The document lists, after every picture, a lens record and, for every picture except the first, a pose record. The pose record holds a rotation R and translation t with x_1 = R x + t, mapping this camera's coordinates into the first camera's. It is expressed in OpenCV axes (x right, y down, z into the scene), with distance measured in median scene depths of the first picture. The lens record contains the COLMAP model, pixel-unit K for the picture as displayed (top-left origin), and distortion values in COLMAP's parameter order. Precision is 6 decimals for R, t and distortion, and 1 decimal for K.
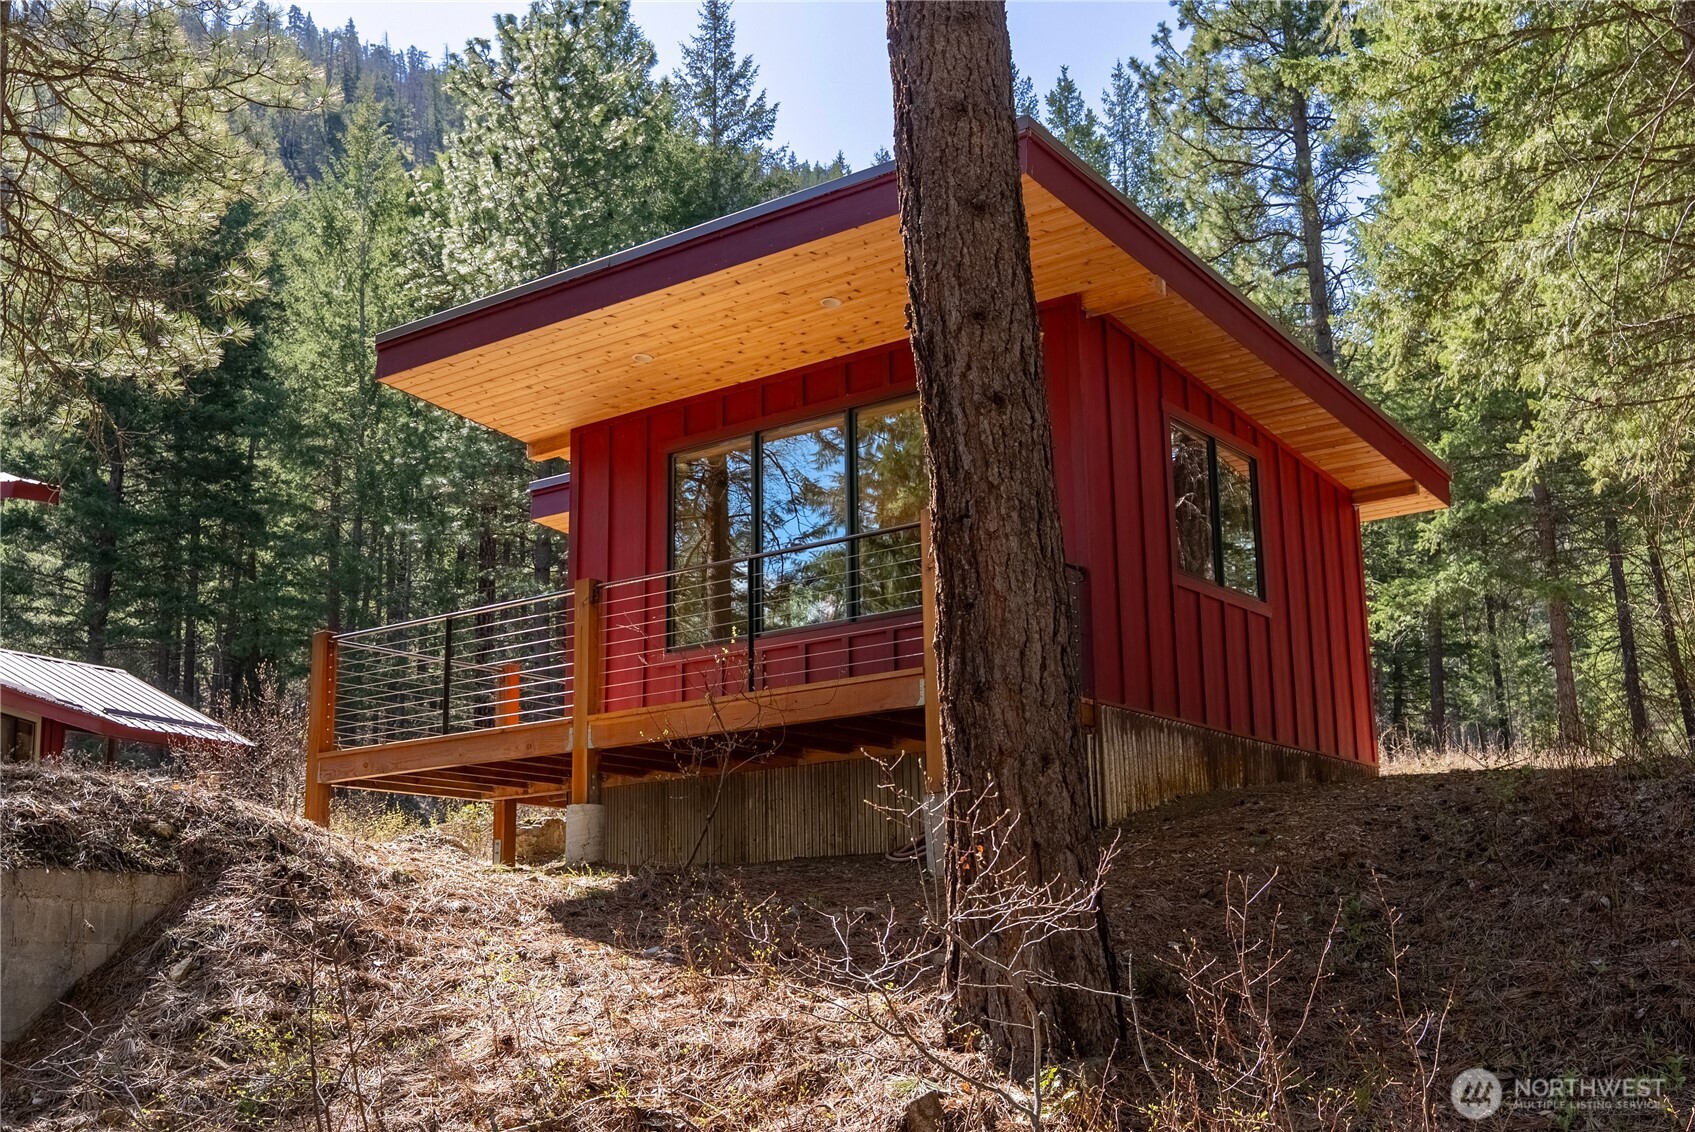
lens RADIAL K [[1828.6, 0, 848.2], [0, 1828.6, 563.6], [0, 0, 1]] dist [0.018860, 0.000000]
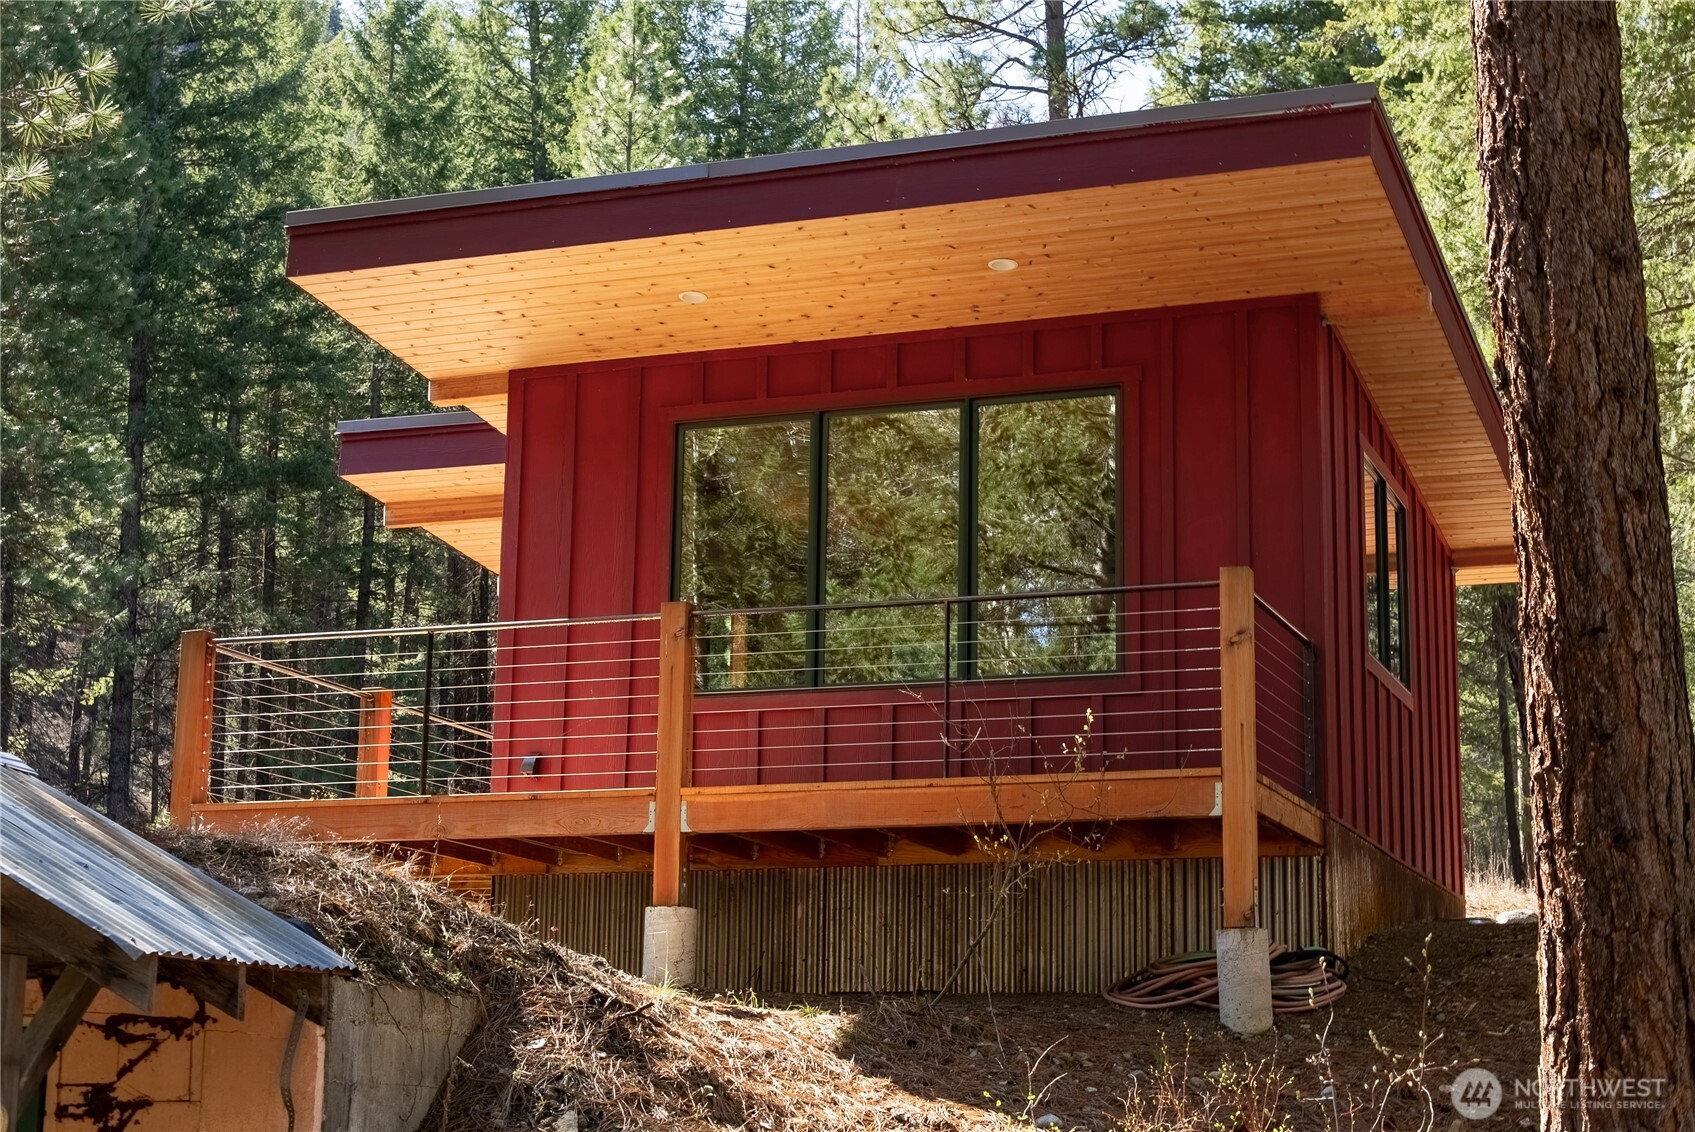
lens RADIAL K [[2692.7, 0, 846.6], [0, 2692.7, 568.8], [0, 0, 1]] dist [0.060791, 0.000000]
pose [[0.959234, 0.089649, 0.268018, -0.436186], [-0.094353, 0.995528, 0.004695, -0.019340], [-0.266399, -0.029791, 0.963402, -0.080944]]
